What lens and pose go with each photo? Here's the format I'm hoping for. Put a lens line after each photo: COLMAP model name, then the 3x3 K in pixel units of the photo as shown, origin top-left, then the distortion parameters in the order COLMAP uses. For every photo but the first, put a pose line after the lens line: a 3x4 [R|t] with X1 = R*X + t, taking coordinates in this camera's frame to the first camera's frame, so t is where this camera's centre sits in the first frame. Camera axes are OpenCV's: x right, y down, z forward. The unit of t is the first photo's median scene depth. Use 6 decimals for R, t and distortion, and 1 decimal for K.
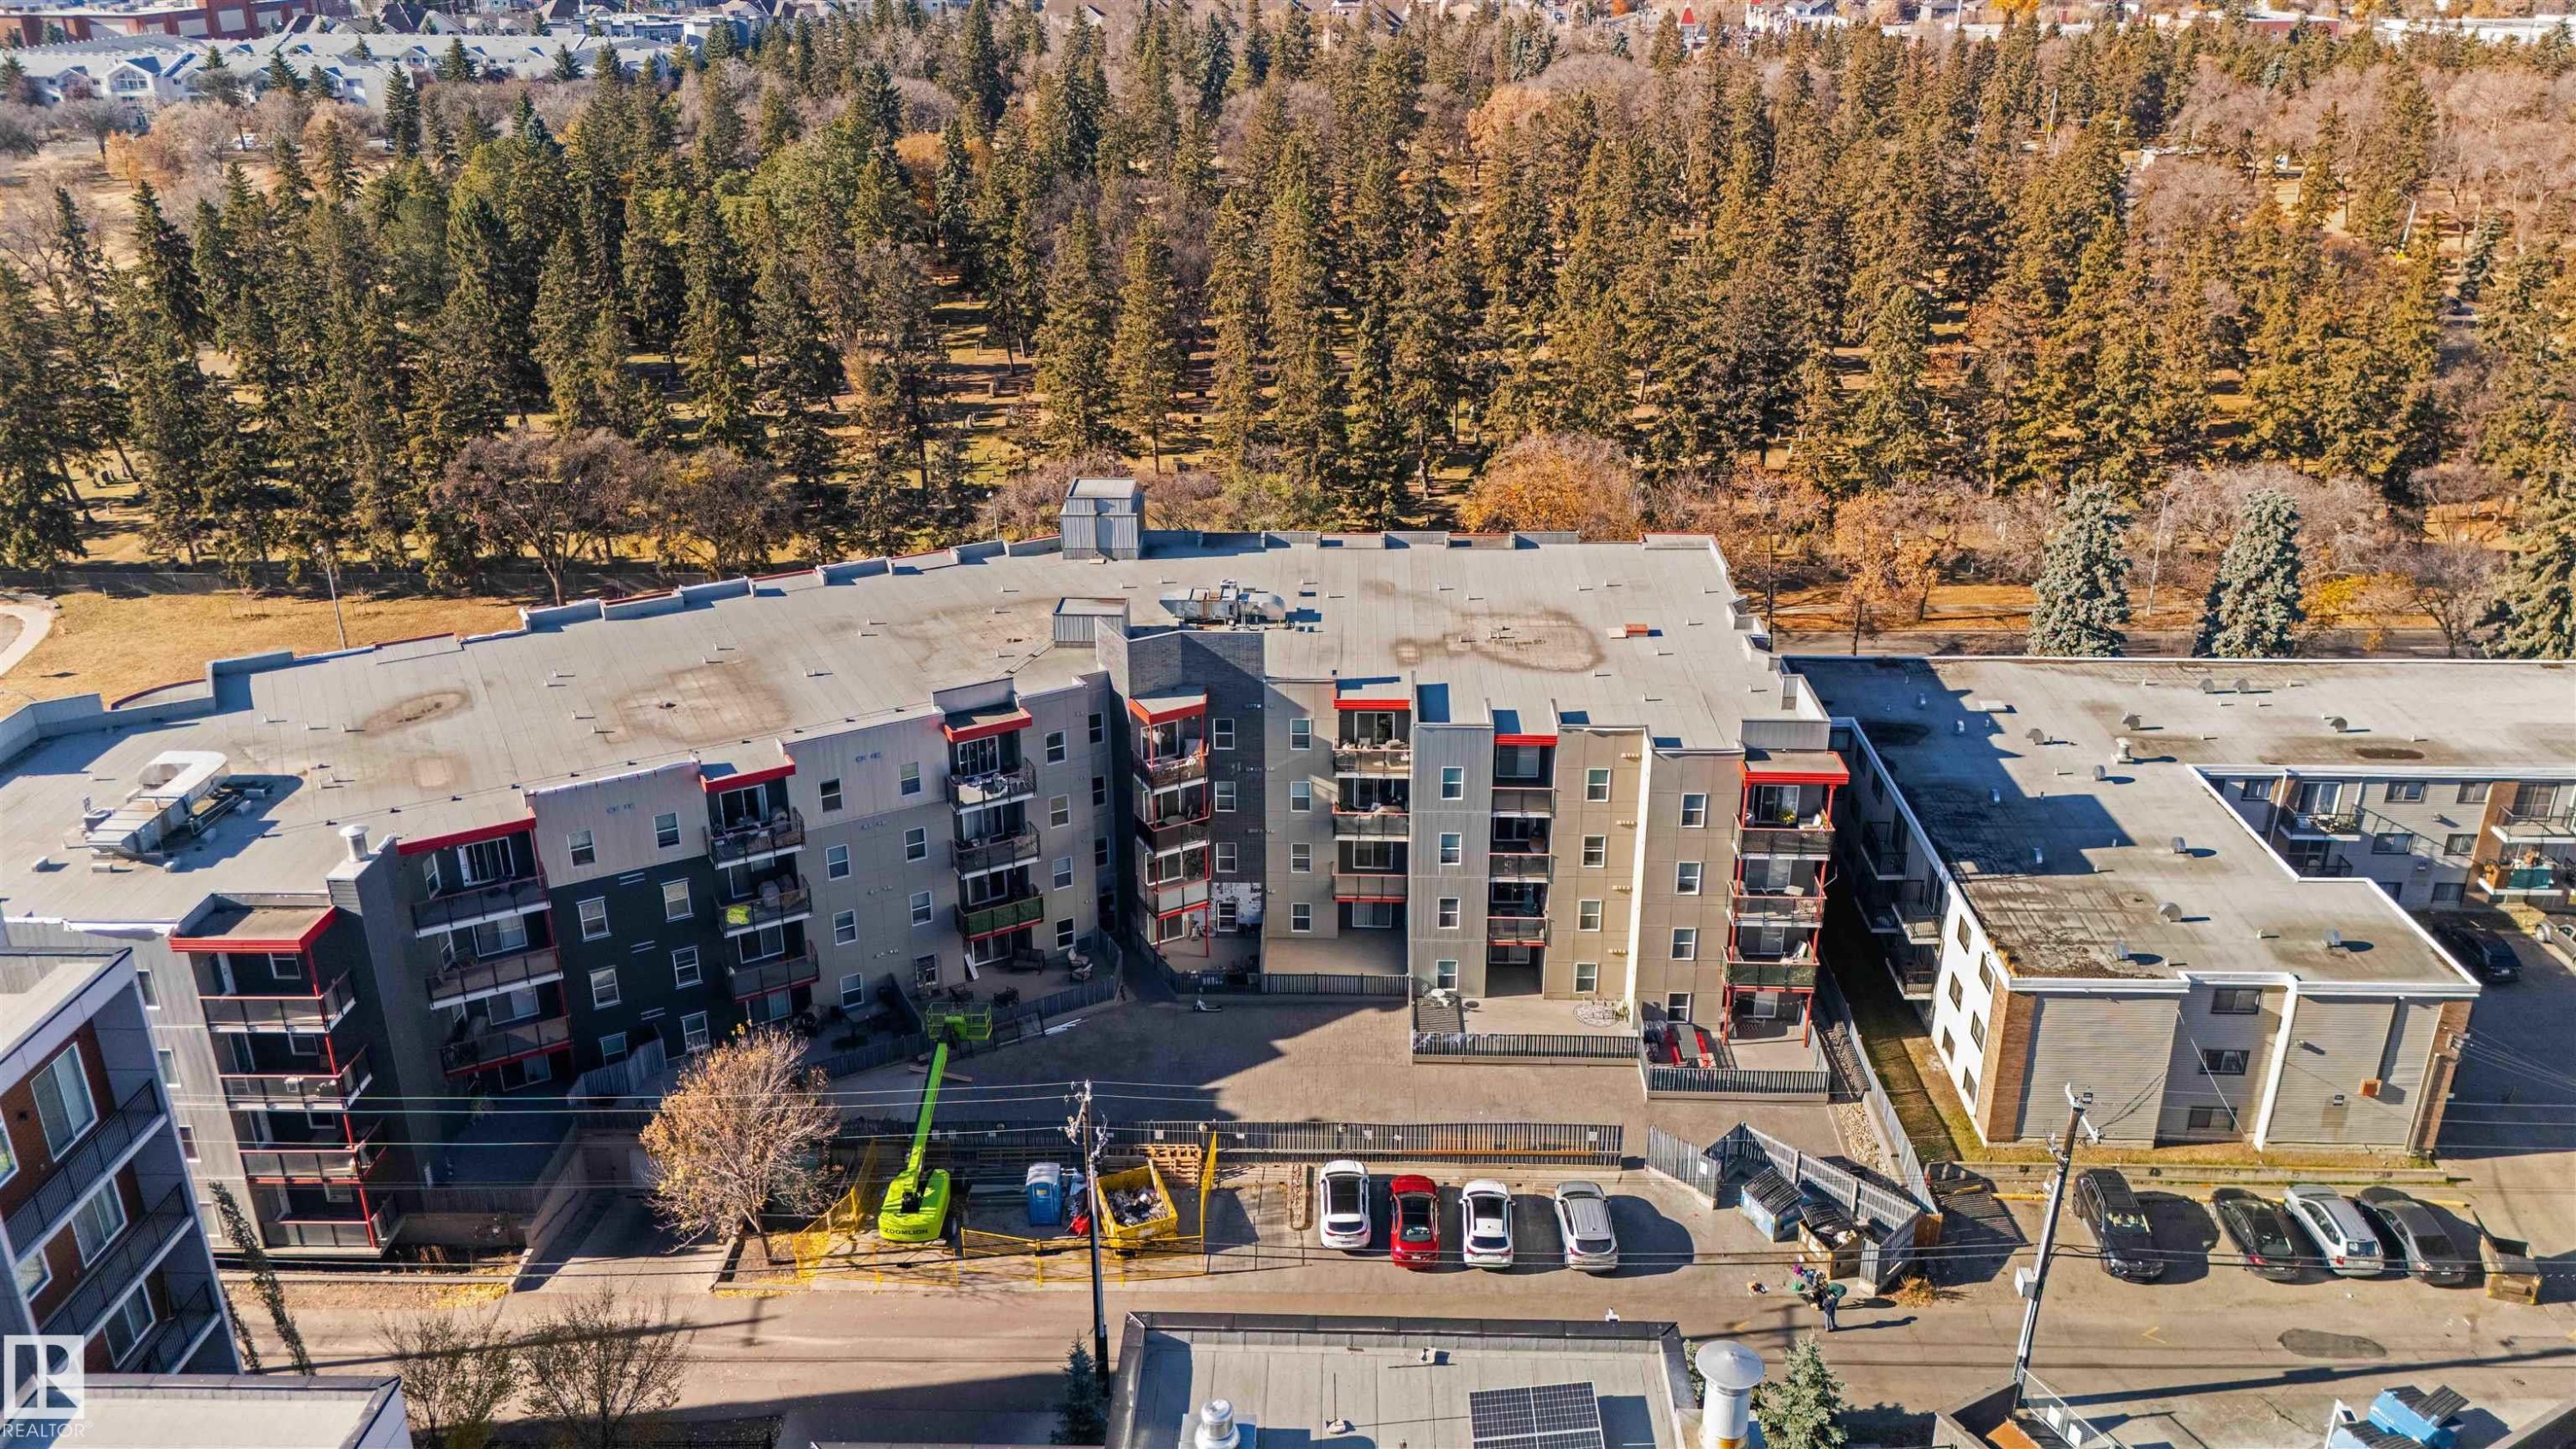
lens RADIAL K [[1893.8, 0, 1288.0], [0, 1893.8, 724.5], [0, 0, 1]] dist [0.076266, -0.062373]
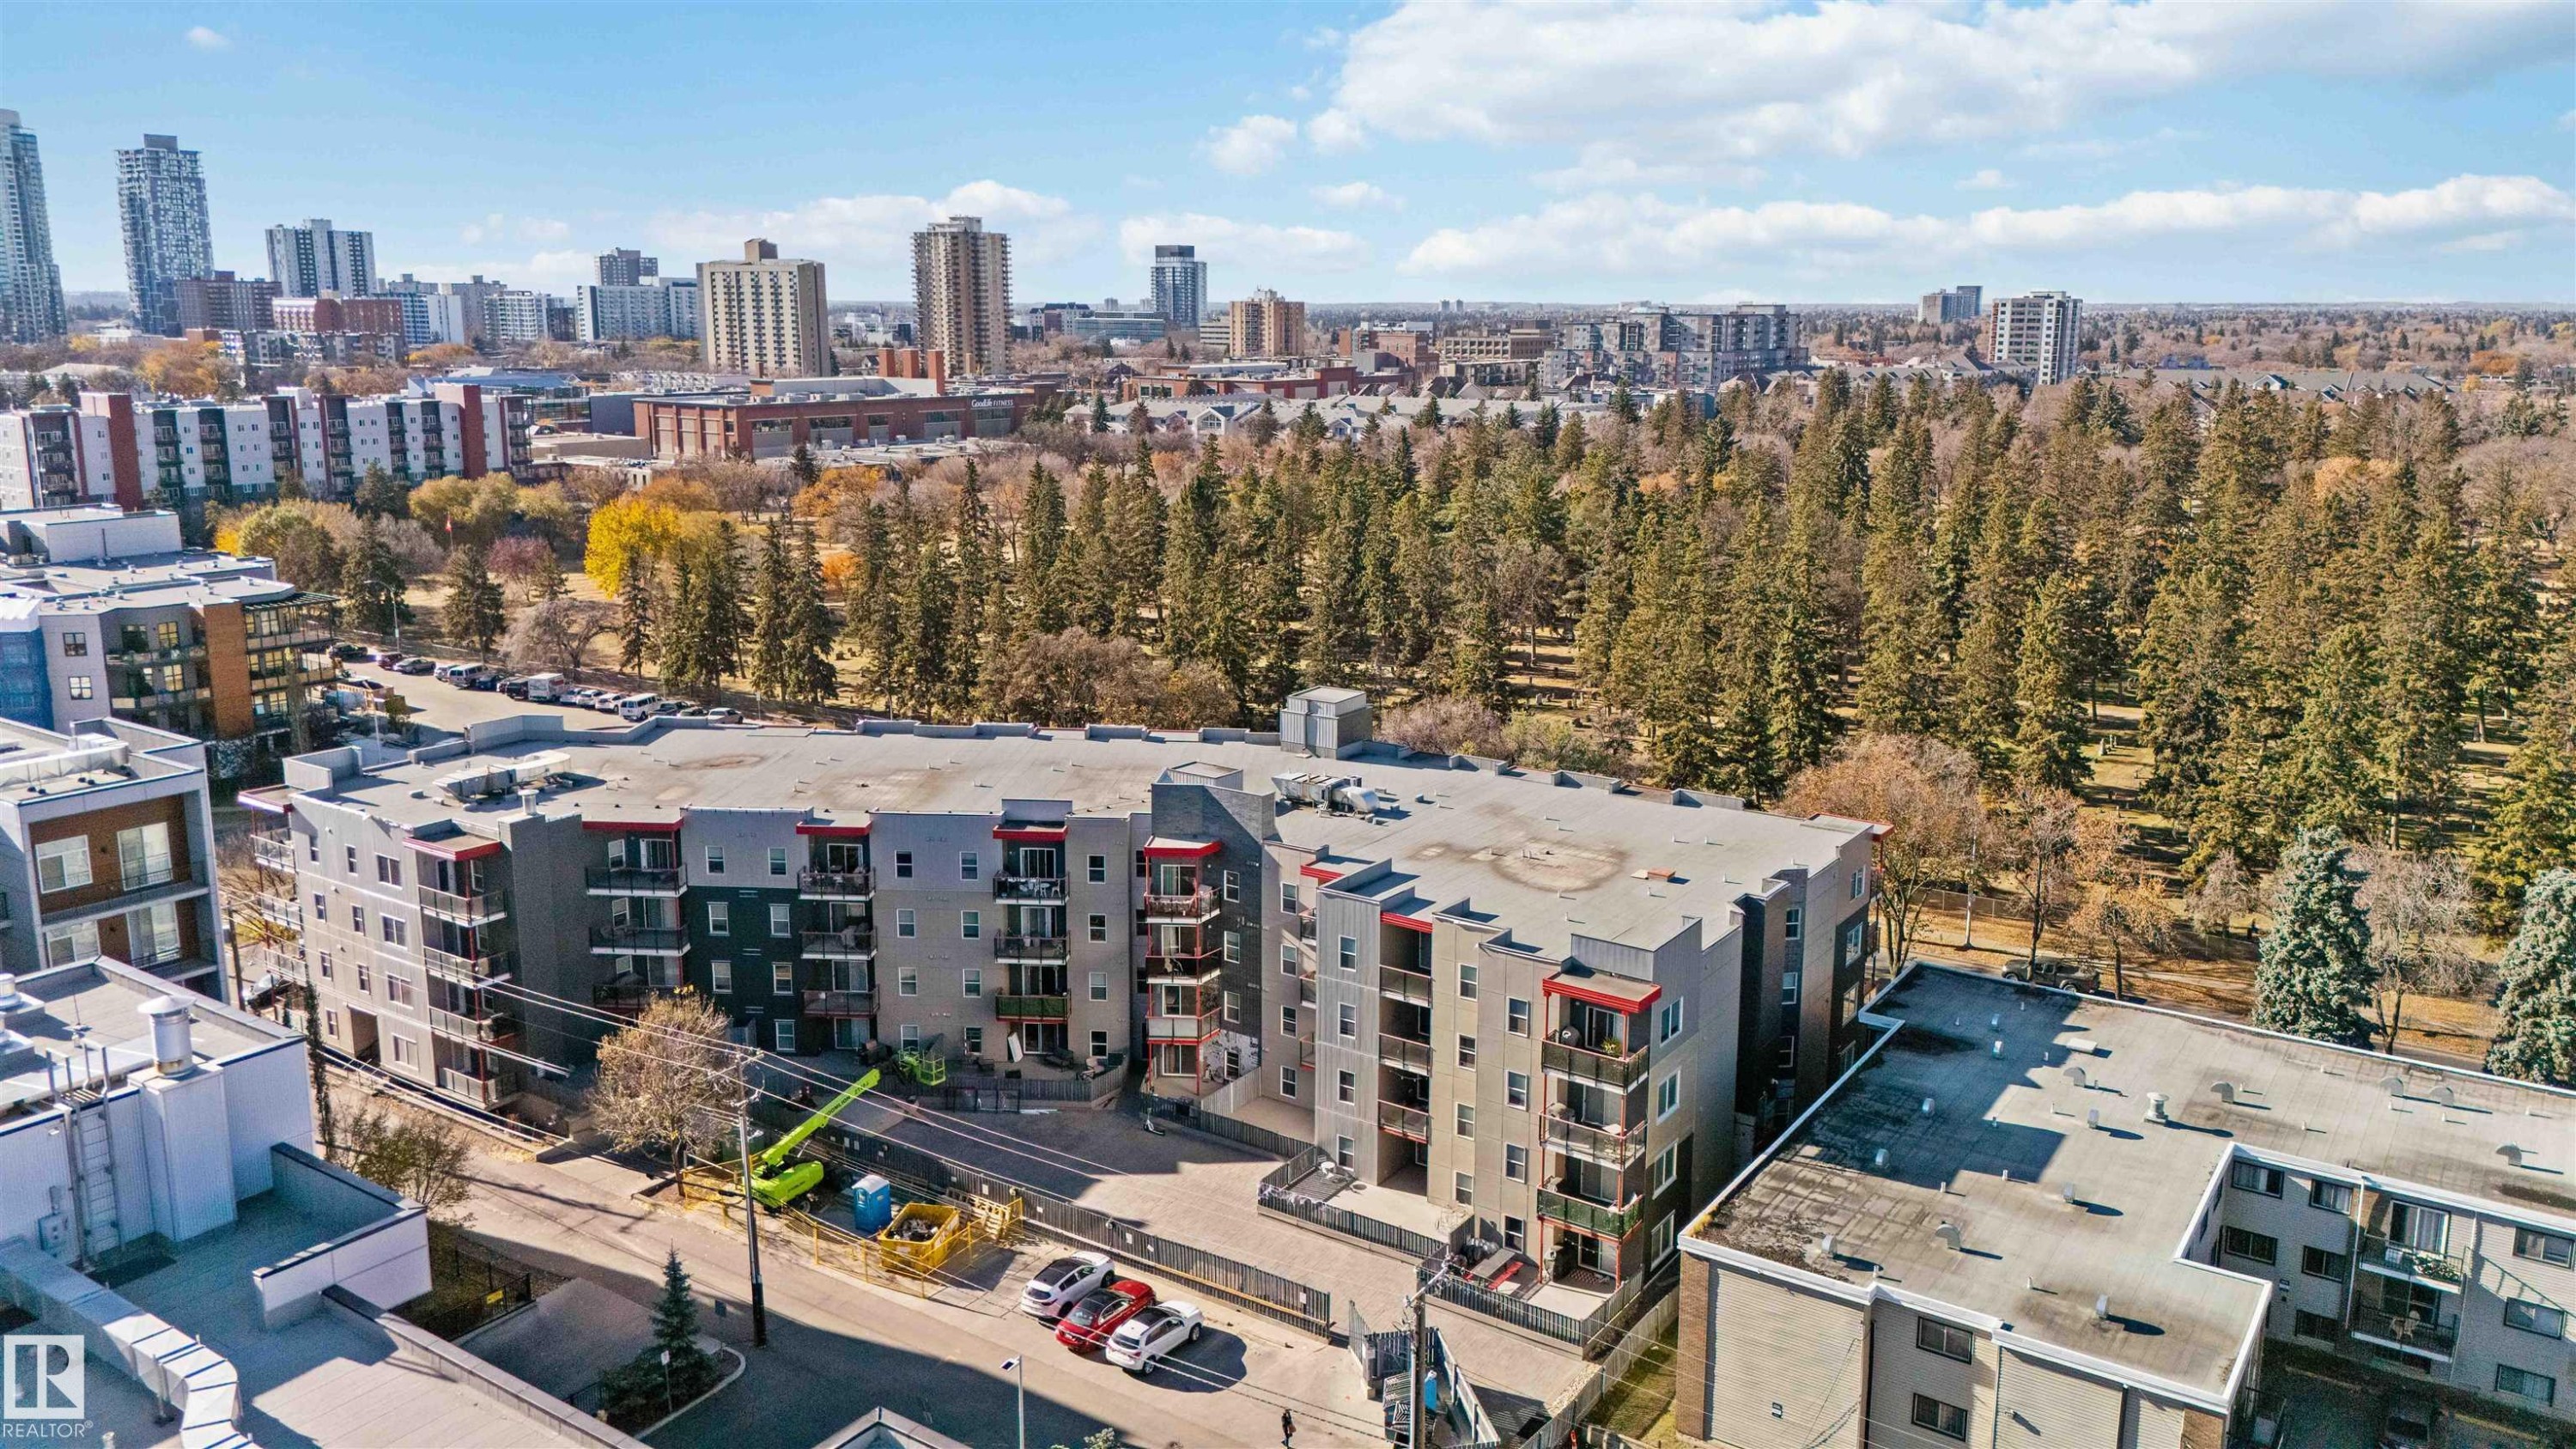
lens RADIAL K [[1910.0, 0, 1288.0], [0, 1910.0, 724.5], [0, 0, 1]] dist [0.057491, -0.051987]
pose [[0.837971, 0.127248, -0.530672, 0.582512], [-0.227481, 0.965370, -0.127725, 0.049427], [0.496042, 0.227748, 0.837898, 0.070526]]
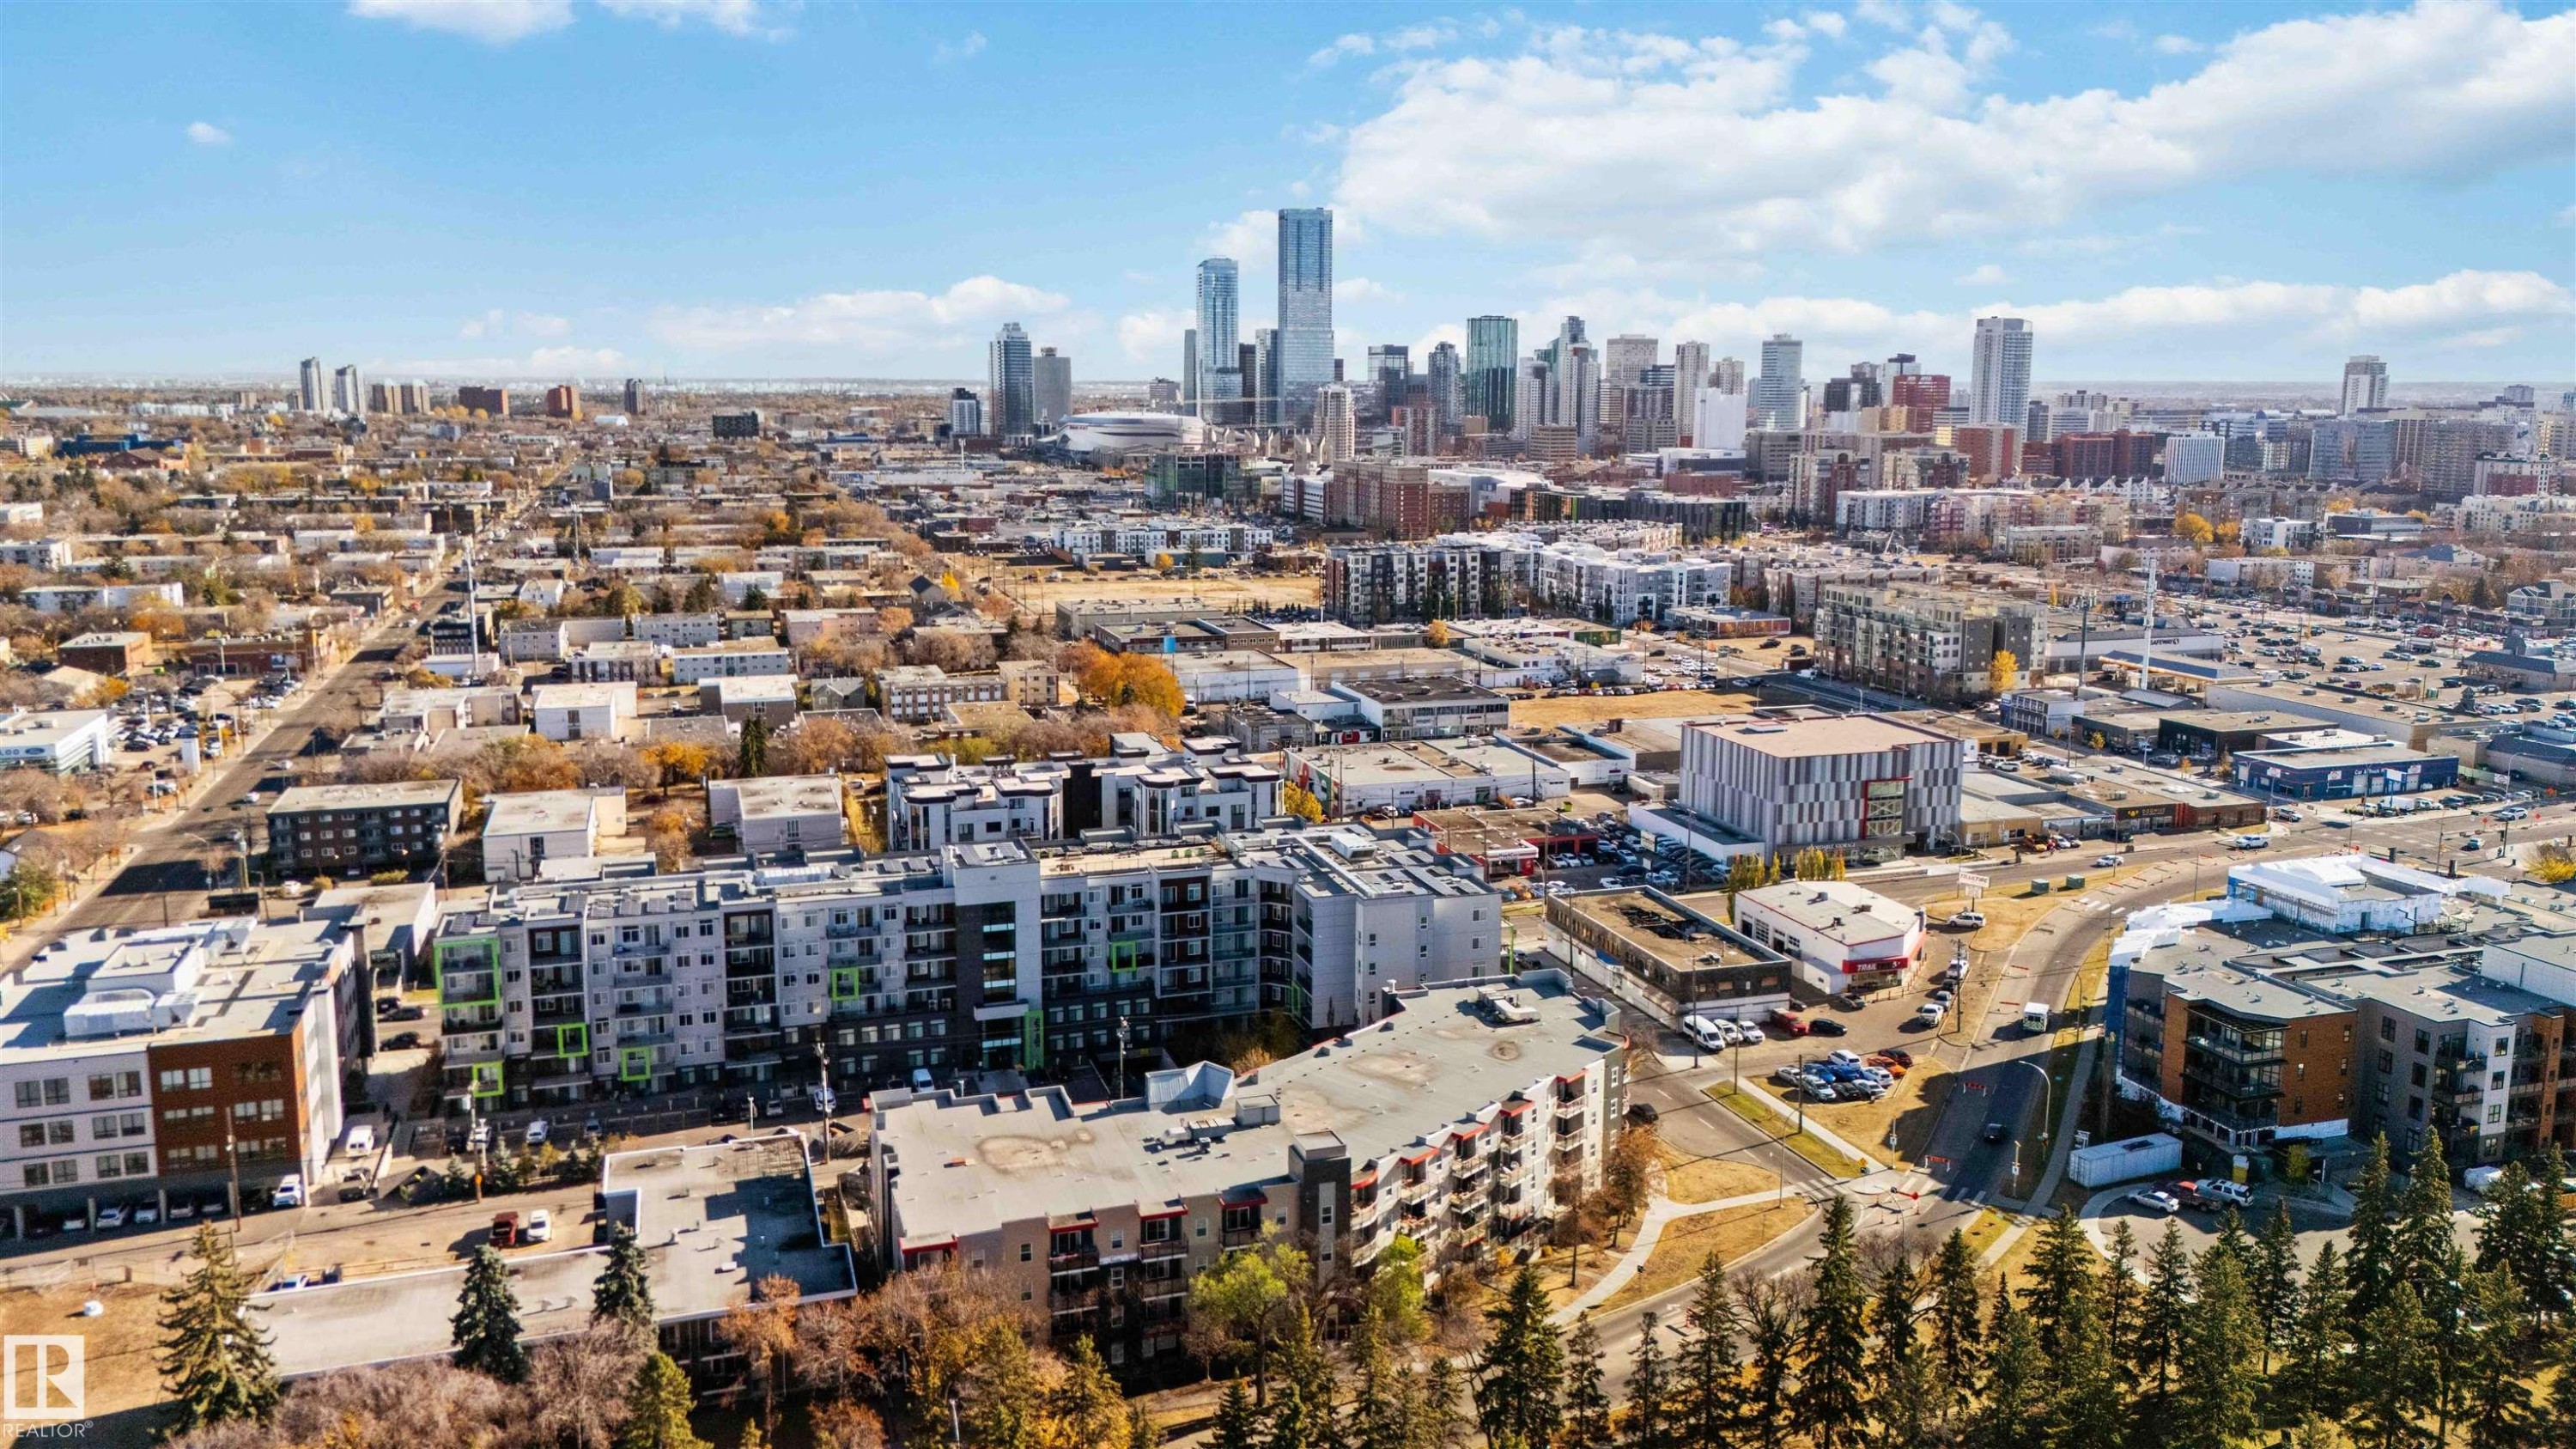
lens RADIAL K [[1893.8, 0, 1288.0], [0, 1893.8, 724.5], [0, 0, 1]] dist [0.076266, -0.062373]
pose [[-0.940151, 0.062458, -0.334985, 0.498824], [-0.138872, 0.827489, 0.544037, -1.477839], [0.311176, 0.557997, -0.769291, 2.395086]]
